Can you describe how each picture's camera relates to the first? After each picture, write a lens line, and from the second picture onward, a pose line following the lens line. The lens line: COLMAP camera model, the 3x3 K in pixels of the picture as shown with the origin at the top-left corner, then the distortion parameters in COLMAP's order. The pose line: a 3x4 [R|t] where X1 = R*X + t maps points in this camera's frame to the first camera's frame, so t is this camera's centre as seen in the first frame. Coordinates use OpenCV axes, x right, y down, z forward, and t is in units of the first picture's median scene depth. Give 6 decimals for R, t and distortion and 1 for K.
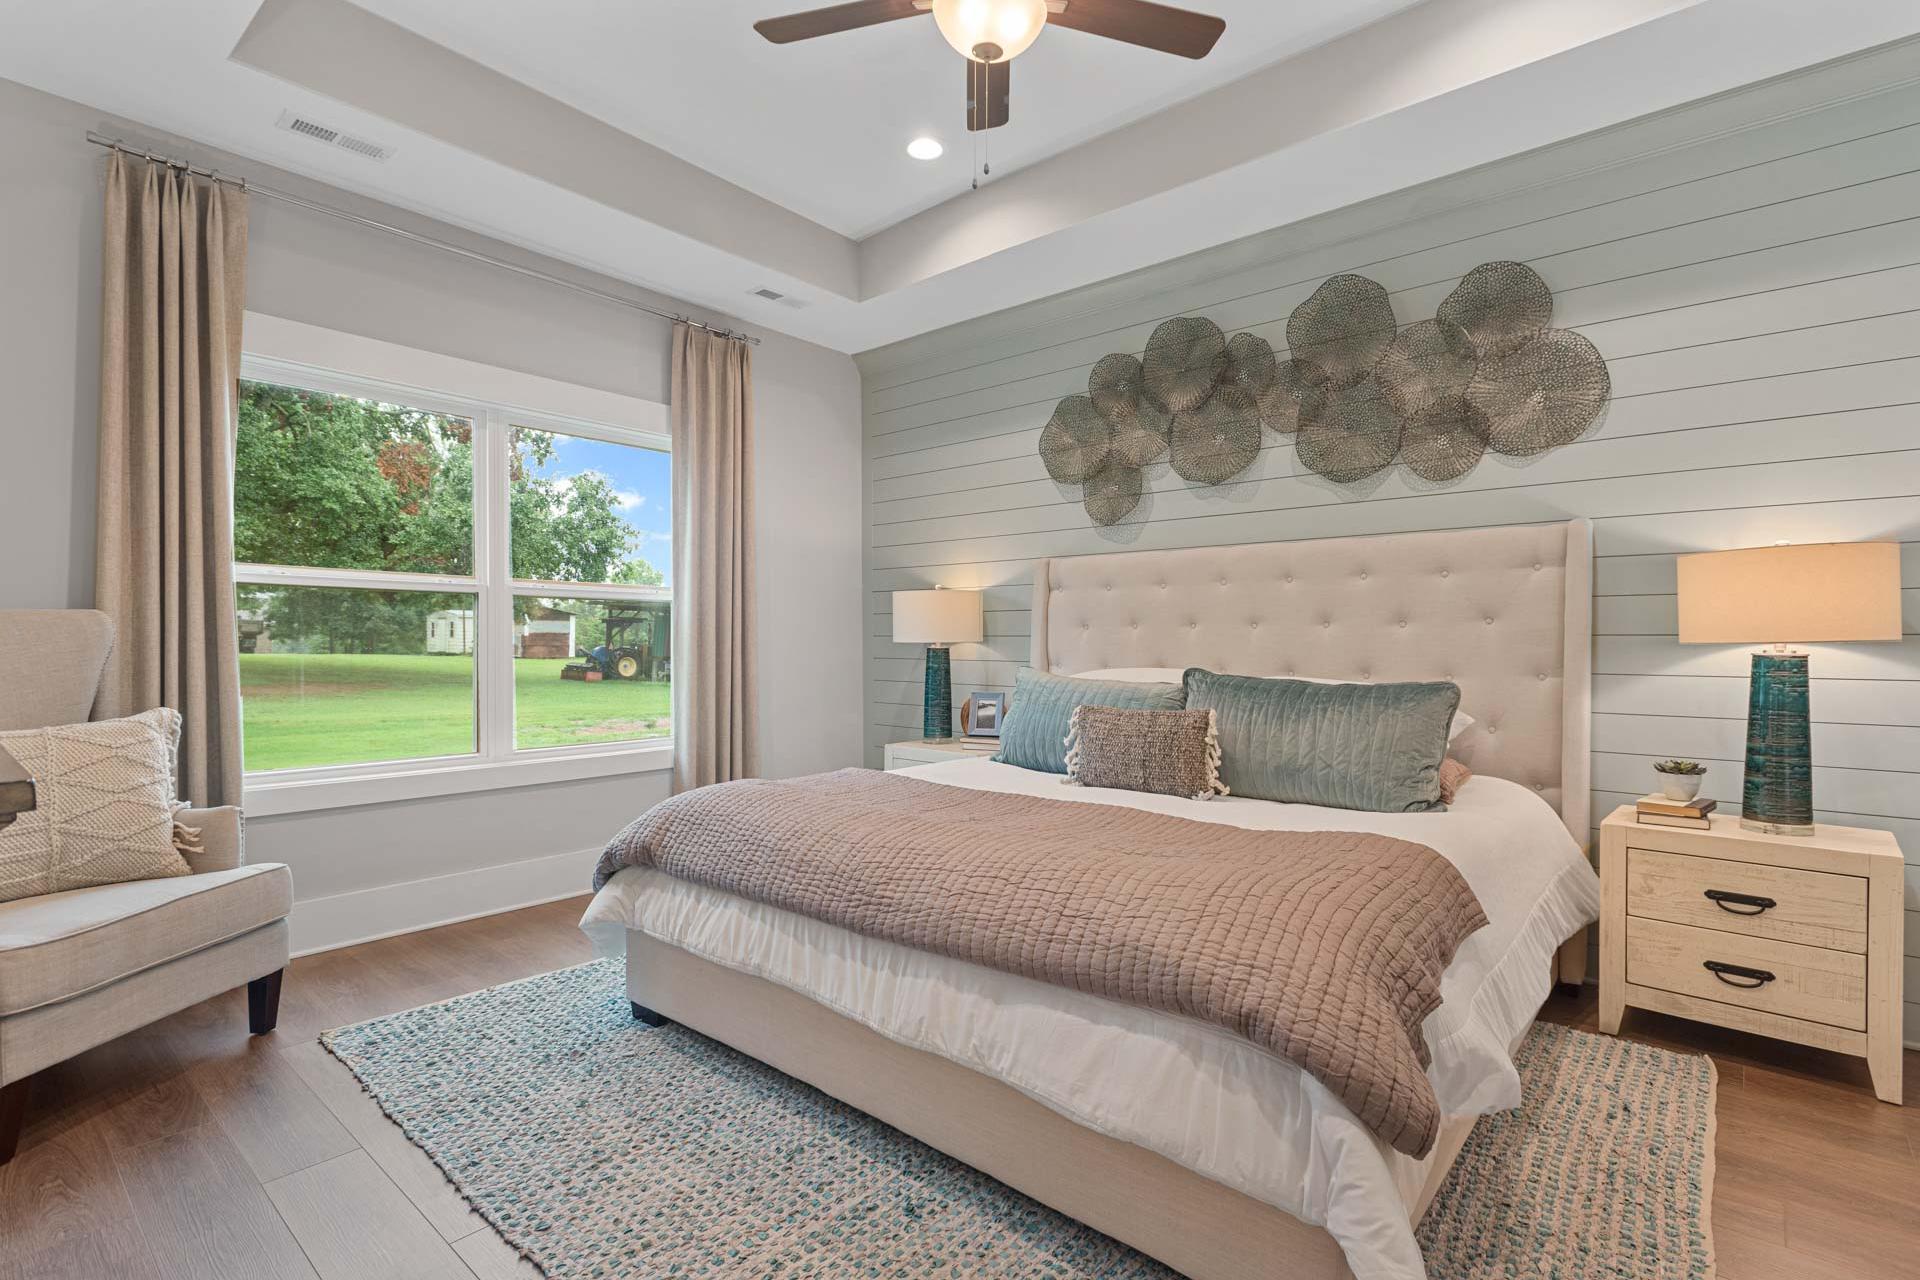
lens RADIAL K [[891.3, 0, 961.0], [0, 891.3, 649.4], [0, 0, 1]] dist [0.000207, -0.000981]
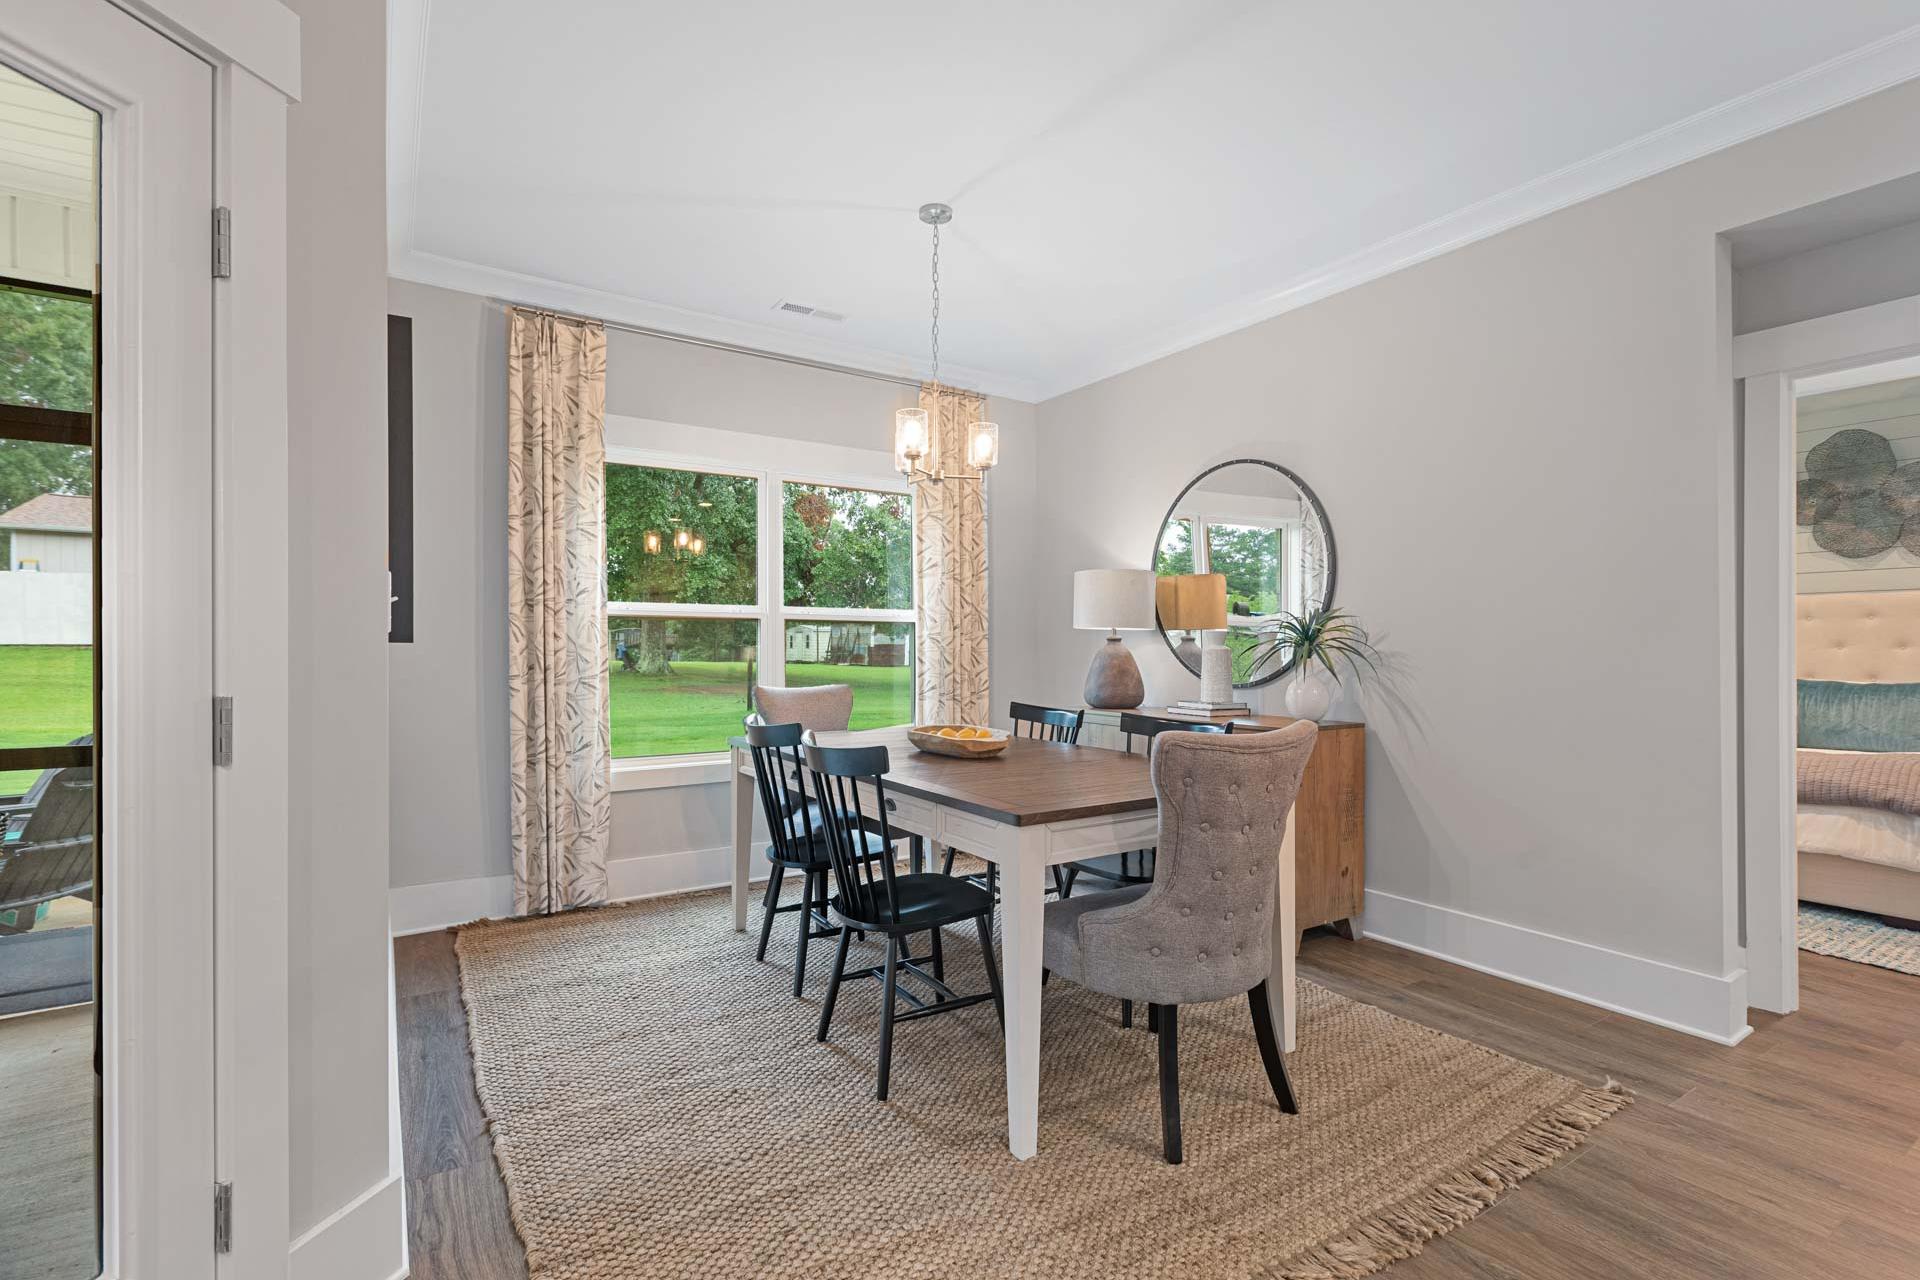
lens RADIAL K [[891.3, 0, 961.0], [0, 891.3, 649.4], [0, 0, 1]] dist [0.000207, -0.000981]
pose [[0.961495, -0.004516, -0.274784, -0.798355], [0.002167, 0.999958, -0.008854, -0.016181], [0.274812, 0.007918, 0.961465, -1.158441]]
